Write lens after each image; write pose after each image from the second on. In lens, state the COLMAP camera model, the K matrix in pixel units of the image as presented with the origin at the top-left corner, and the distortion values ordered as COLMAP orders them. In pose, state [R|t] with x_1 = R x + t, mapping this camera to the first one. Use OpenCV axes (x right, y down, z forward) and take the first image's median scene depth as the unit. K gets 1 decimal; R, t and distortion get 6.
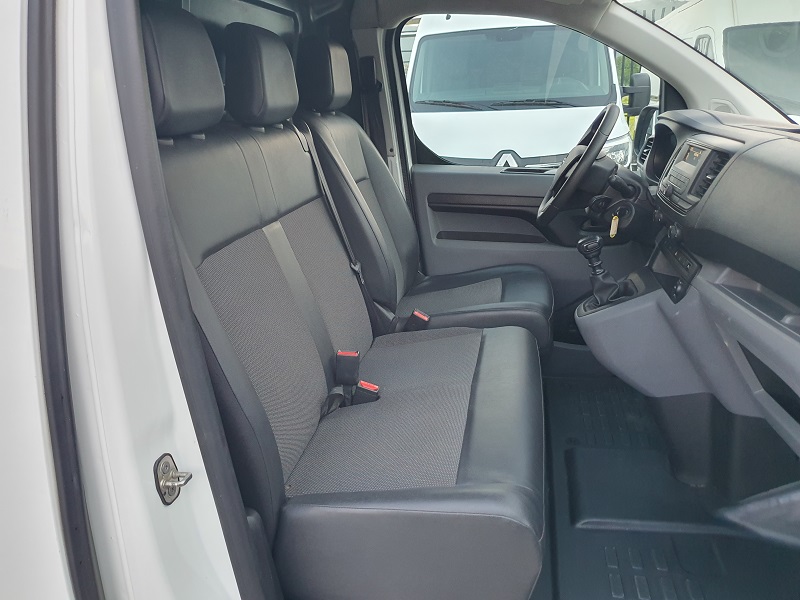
lens RADIAL K [[608.4, 0, 403.1], [0, 608.4, 301.0], [0, 0, 1]] dist [-0.011278, -0.028036]
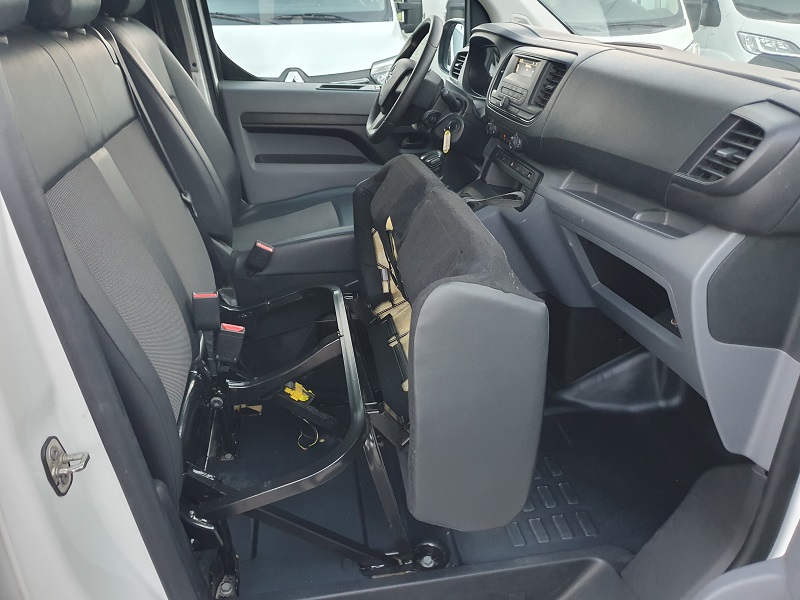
lens RADIAL K [[608.4, 0, 402.6], [0, 608.4, 307.8], [0, 0, 1]] dist [-0.011278, -0.028036]
pose [[0.935110, -0.126792, 0.330898, -0.103302], [0.082853, 0.986143, 0.143726, 0.000452], [-0.344536, -0.106983, 0.932657, 0.048349]]
